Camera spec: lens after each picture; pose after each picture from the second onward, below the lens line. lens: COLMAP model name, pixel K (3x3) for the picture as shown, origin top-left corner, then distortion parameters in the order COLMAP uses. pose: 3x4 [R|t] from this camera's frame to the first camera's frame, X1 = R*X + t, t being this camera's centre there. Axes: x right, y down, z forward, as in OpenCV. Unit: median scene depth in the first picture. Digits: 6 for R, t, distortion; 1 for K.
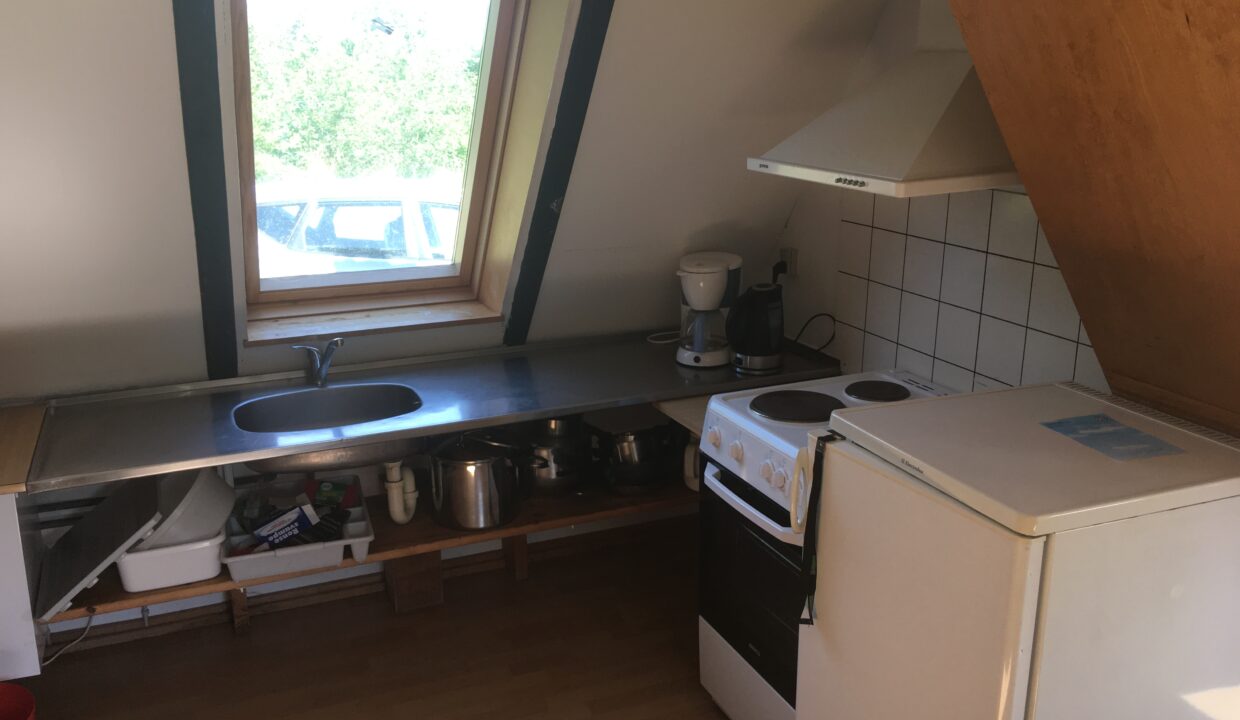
lens RADIAL K [[1083.1, 0, 620.0], [0, 1083.1, 360.0], [0, 0, 1]] dist [0.041659, -0.000331]
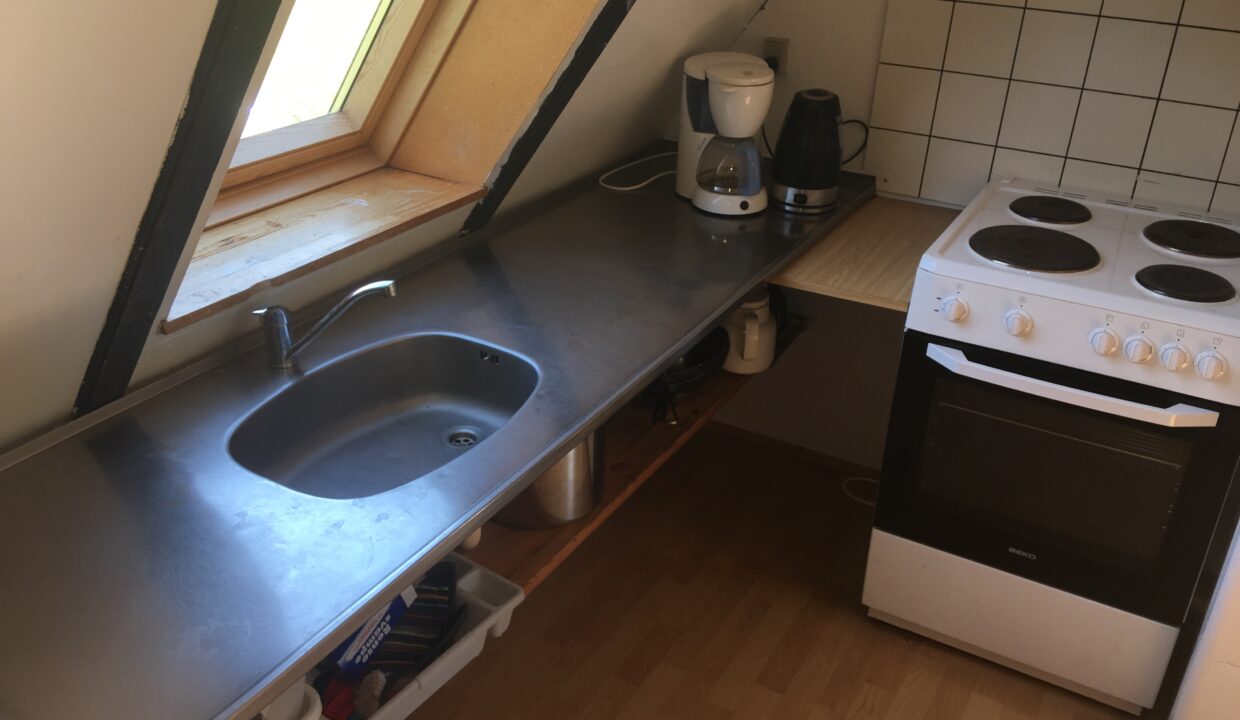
lens RADIAL K [[1083.1, 0, 620.0], [0, 1083.1, 360.0], [0, 0, 1]] dist [0.041659, -0.000331]
pose [[0.787542, -0.248780, 0.563813, -0.450962], [0.128835, 0.961144, 0.244141, -0.092950], [-0.602643, -0.119632, 0.788993, 0.459370]]
